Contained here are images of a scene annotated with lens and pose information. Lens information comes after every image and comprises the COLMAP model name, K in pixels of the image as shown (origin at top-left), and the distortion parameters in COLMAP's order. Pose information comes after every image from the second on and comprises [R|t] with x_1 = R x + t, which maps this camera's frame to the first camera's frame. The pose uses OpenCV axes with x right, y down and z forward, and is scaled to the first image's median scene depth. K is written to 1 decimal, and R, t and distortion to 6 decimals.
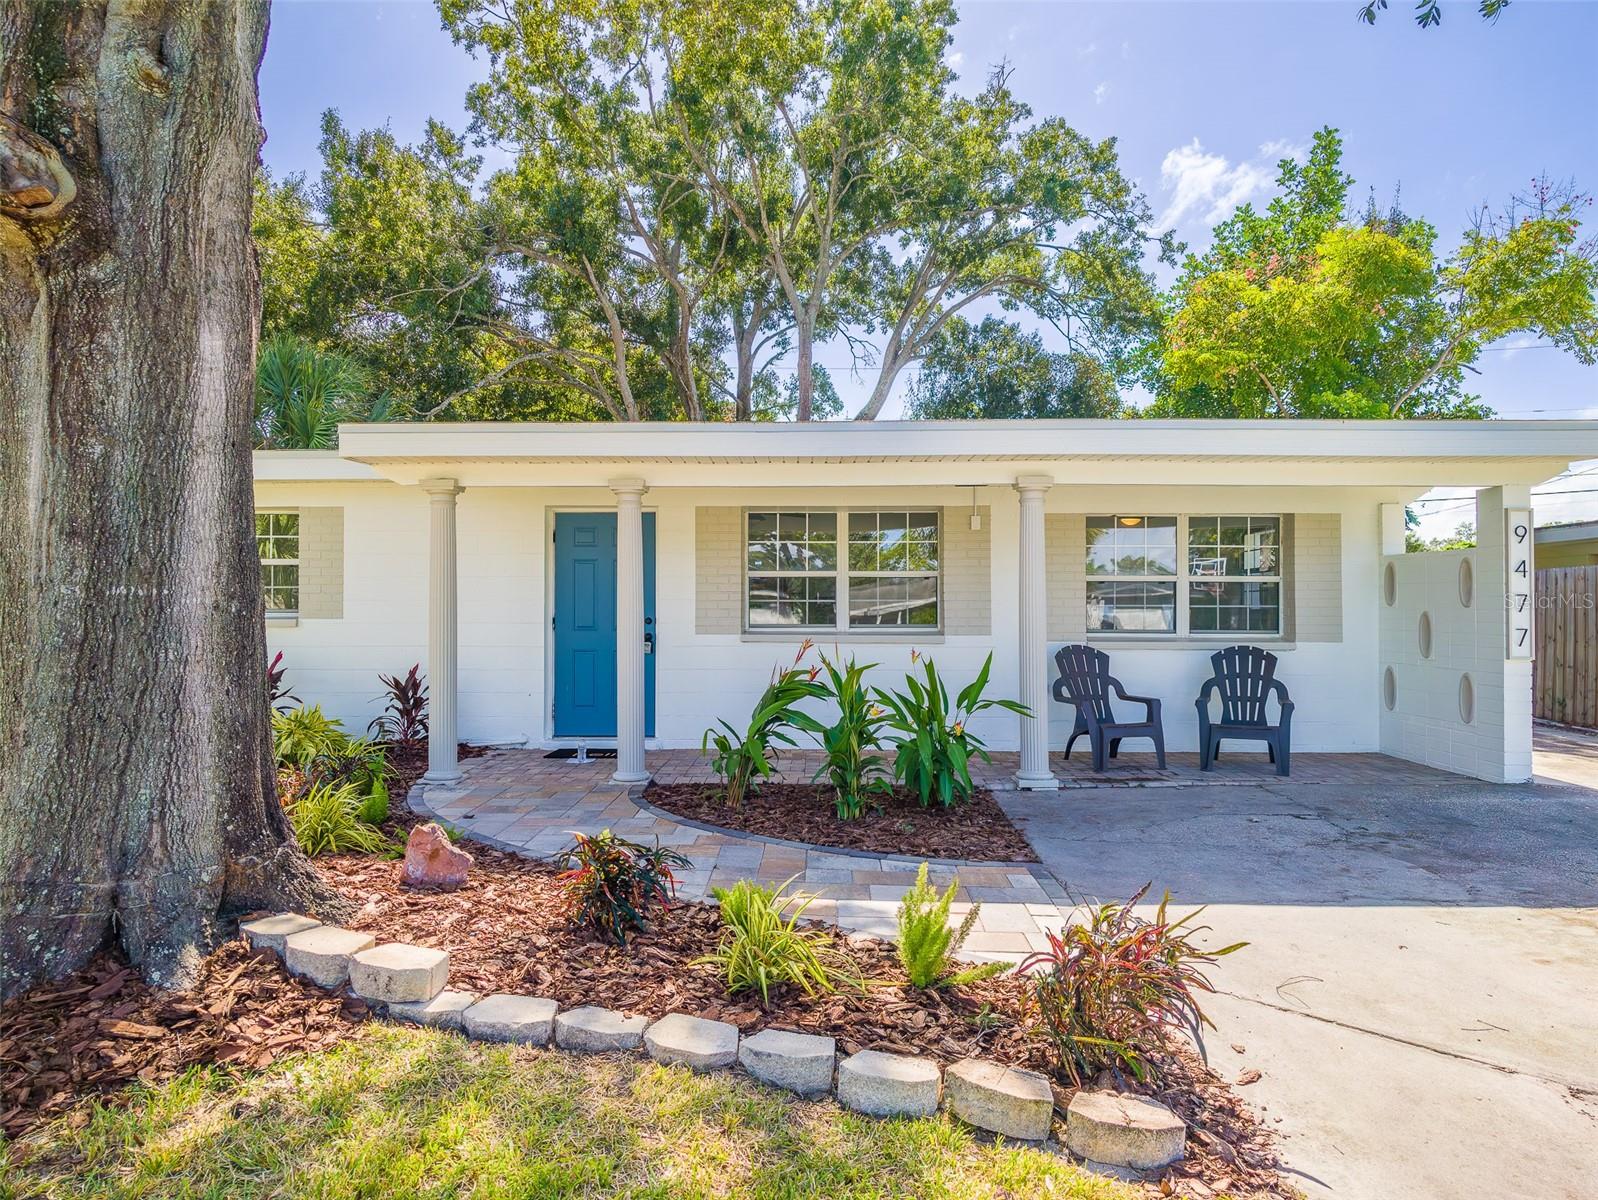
lens RADIAL K [[1008.6, 0, 795.7], [0, 1008.6, 600.2], [0, 0, 1]] dist [-0.006174, -0.003925]
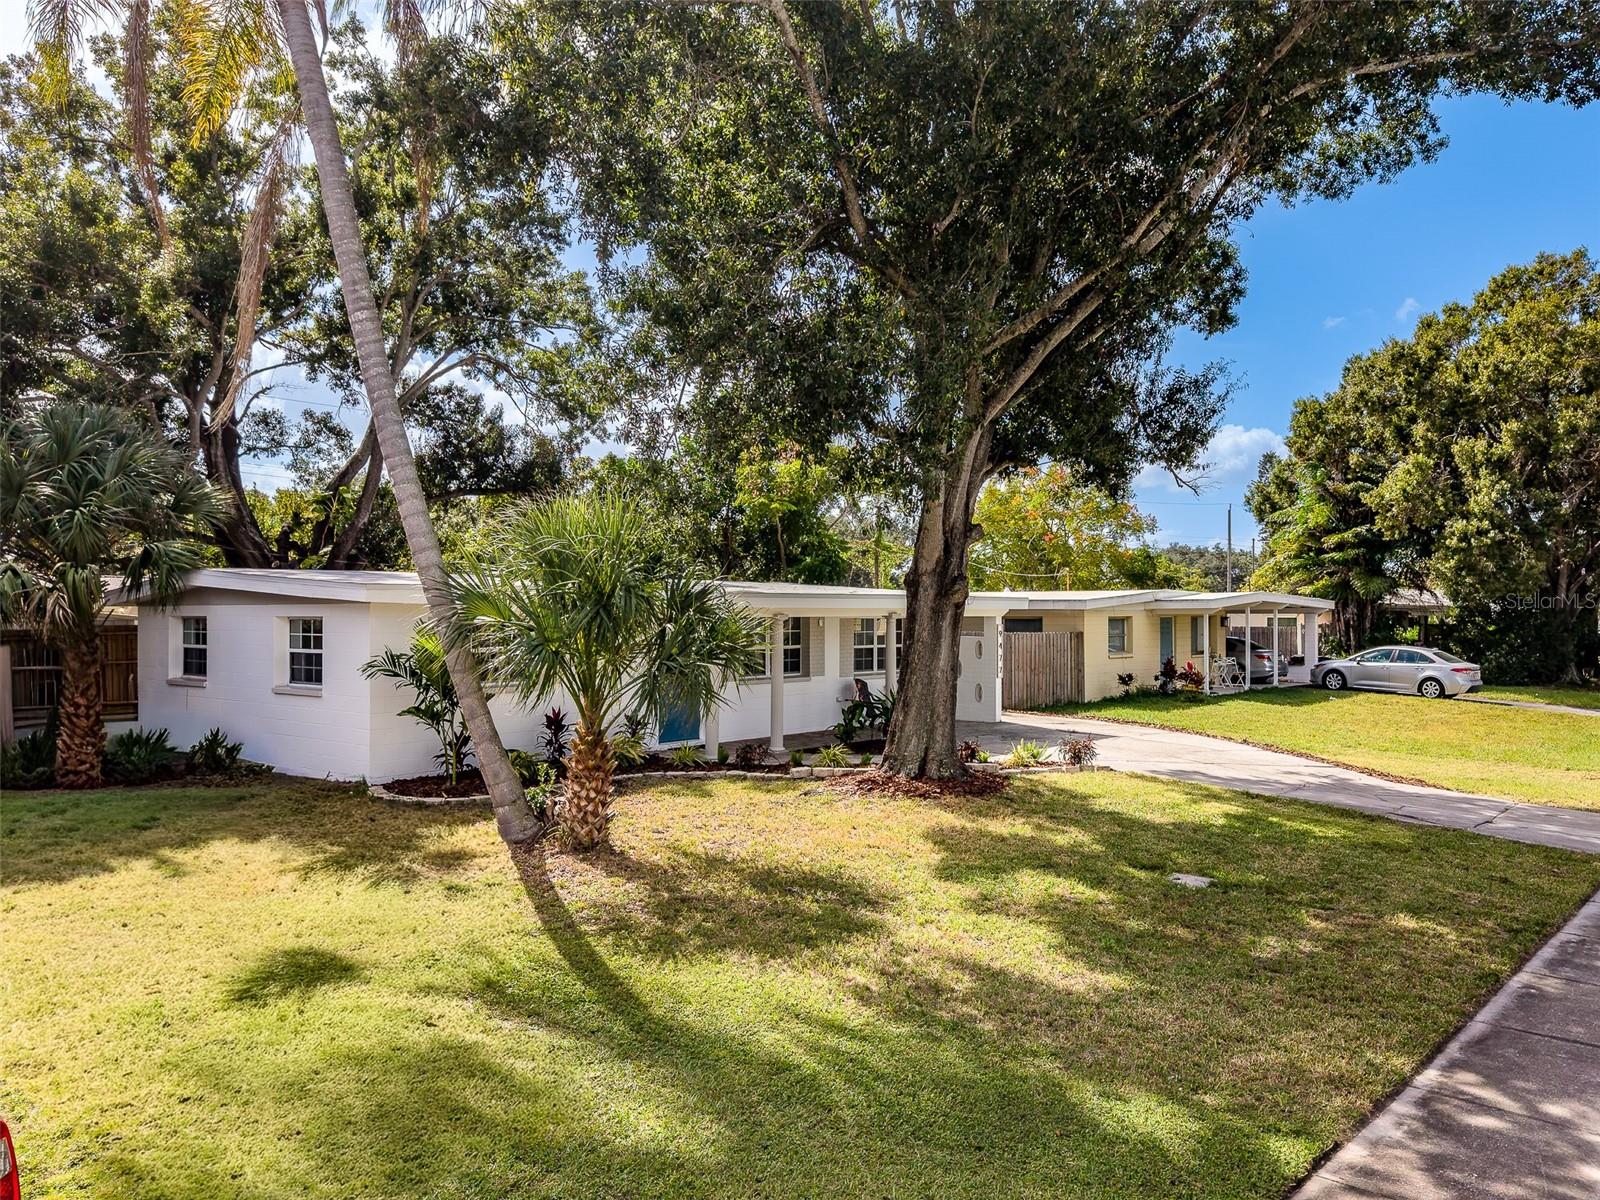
lens RADIAL K [[1209.3, 0, 908.8], [0, 1209.3, 604.9], [0, 0, 1]] dist [0.142824, 0.000331]
pose [[0.595178, 0.003806, 0.803585, -1.720427], [-0.011999, 0.999919, 0.004152, -0.125001], [-0.803504, -0.012113, 0.595176, -0.654547]]
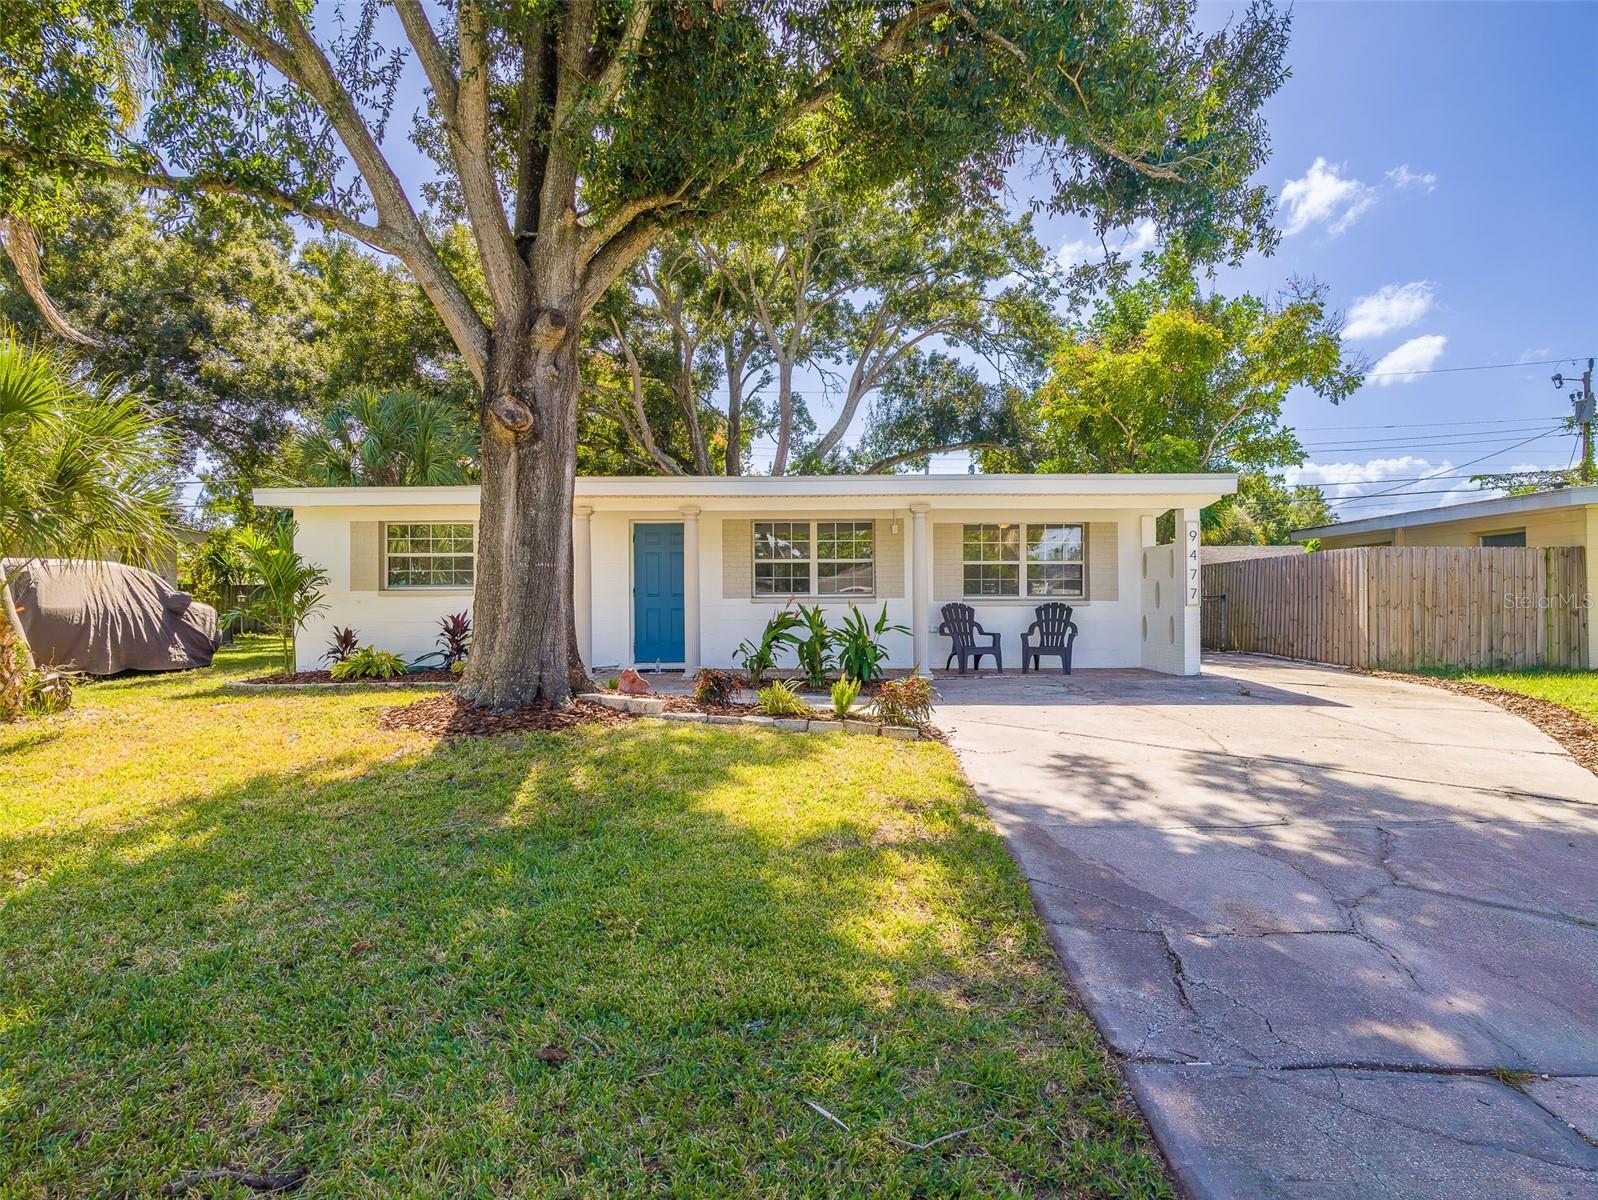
lens RADIAL K [[1008.6, 0, 795.7], [0, 1008.6, 600.2], [0, 0, 1]] dist [-0.006174, -0.003925]
pose [[0.999717, -0.006157, 0.022996, -0.019185], [0.005991, 0.999955, 0.007294, 0.025088], [-0.023040, -0.007154, 0.999709, -0.609720]]
